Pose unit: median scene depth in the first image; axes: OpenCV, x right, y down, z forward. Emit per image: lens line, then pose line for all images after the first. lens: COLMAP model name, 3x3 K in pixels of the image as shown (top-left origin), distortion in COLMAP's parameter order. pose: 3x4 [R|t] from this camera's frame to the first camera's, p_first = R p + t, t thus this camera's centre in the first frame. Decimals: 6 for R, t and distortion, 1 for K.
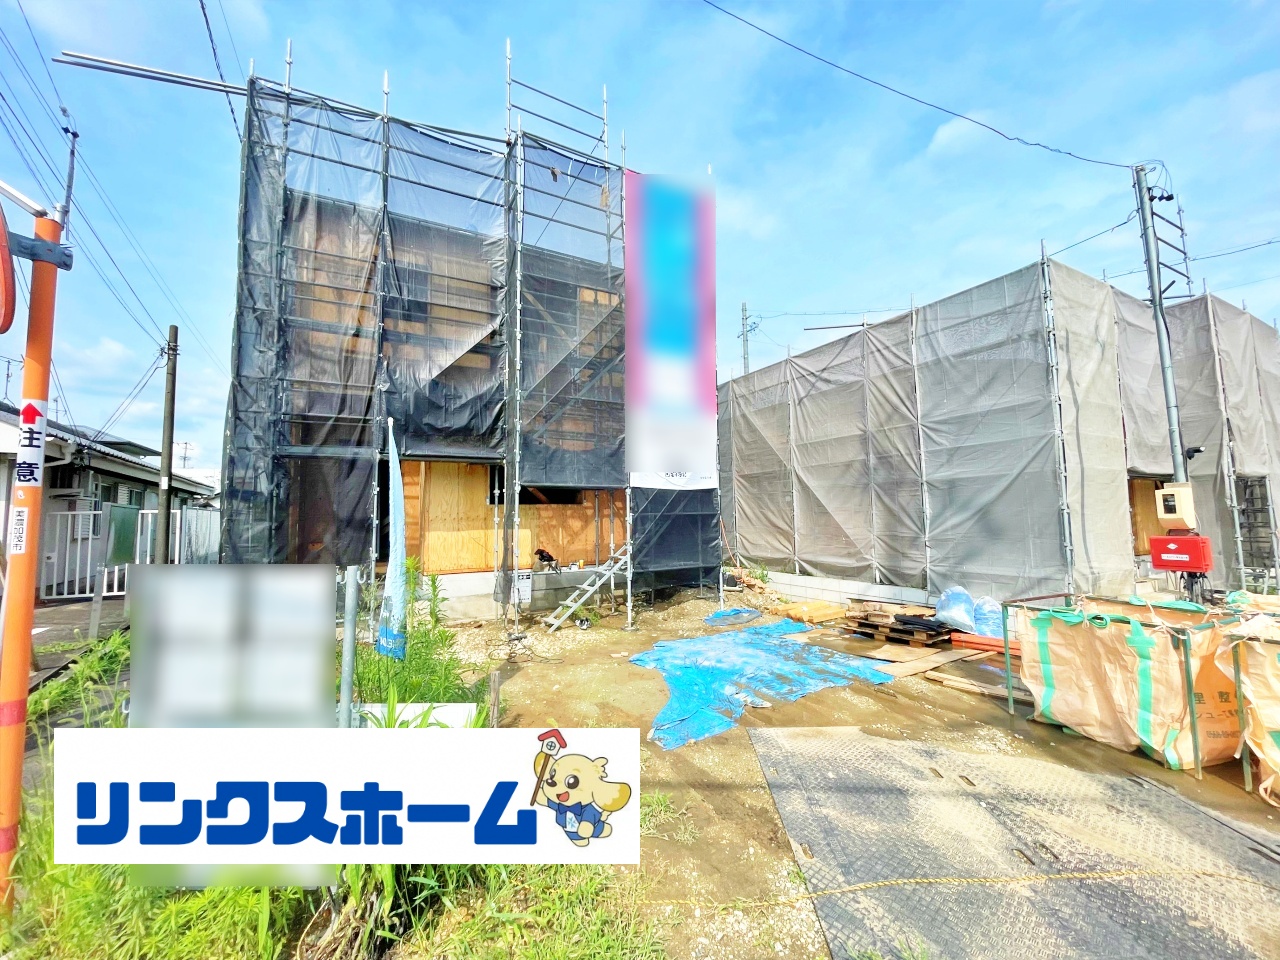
lens RADIAL K [[518.4, 0, 637.3], [0, 518.4, 477.9], [0, 0, 1]] dist [-0.001095, 0.000333]
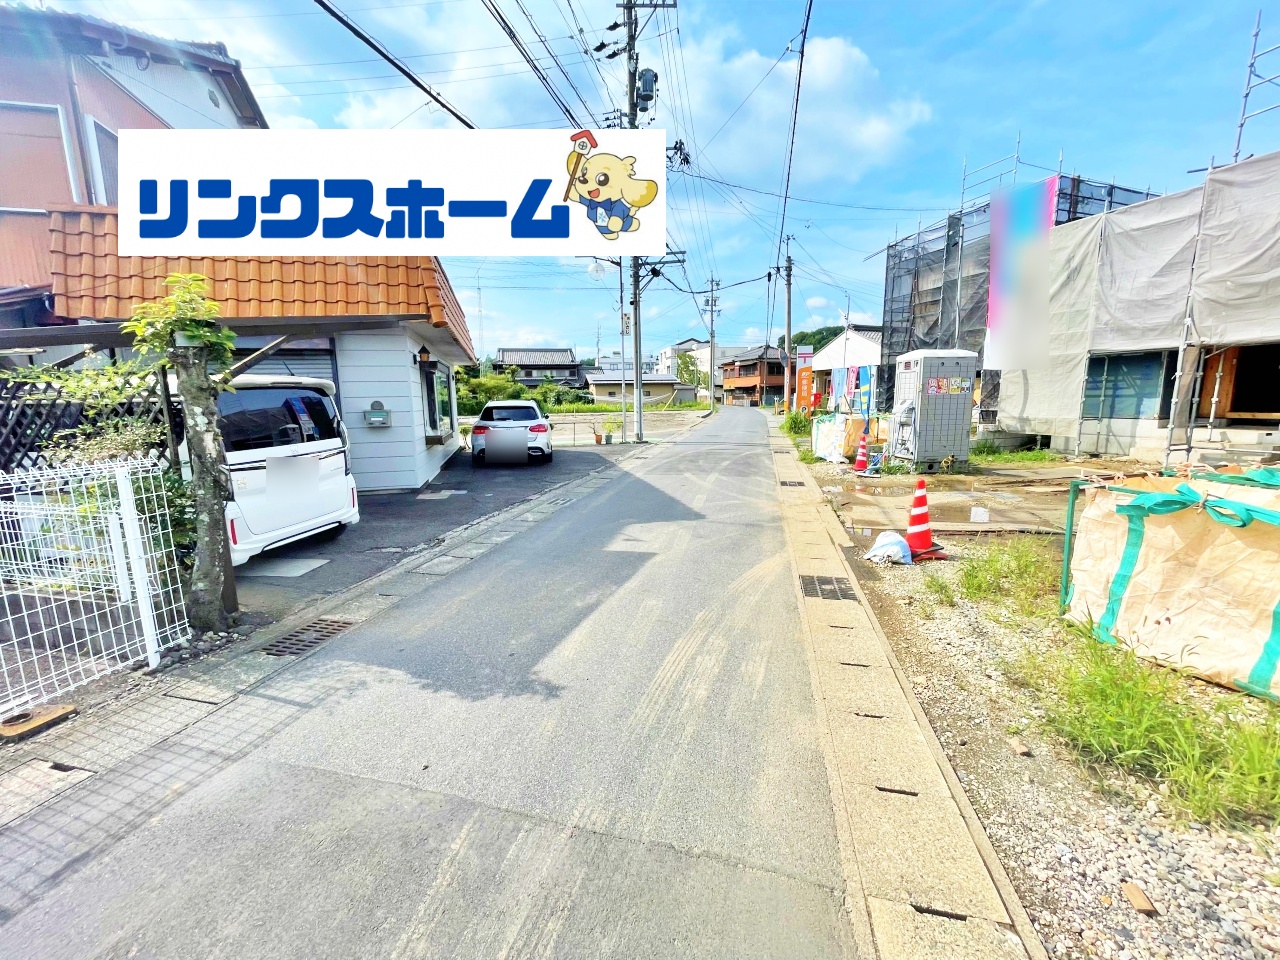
lens RADIAL K [[516.0, 0, 638.2], [0, 516.0, 475.5], [0, 0, 1]] dist [-0.003812, 0.000455]
pose [[-0.168313, 0.169950, -0.970973, 2.529475], [0.097295, 0.983080, 0.155204, -0.022289], [0.980920, -0.068348, -0.182000, -0.016055]]
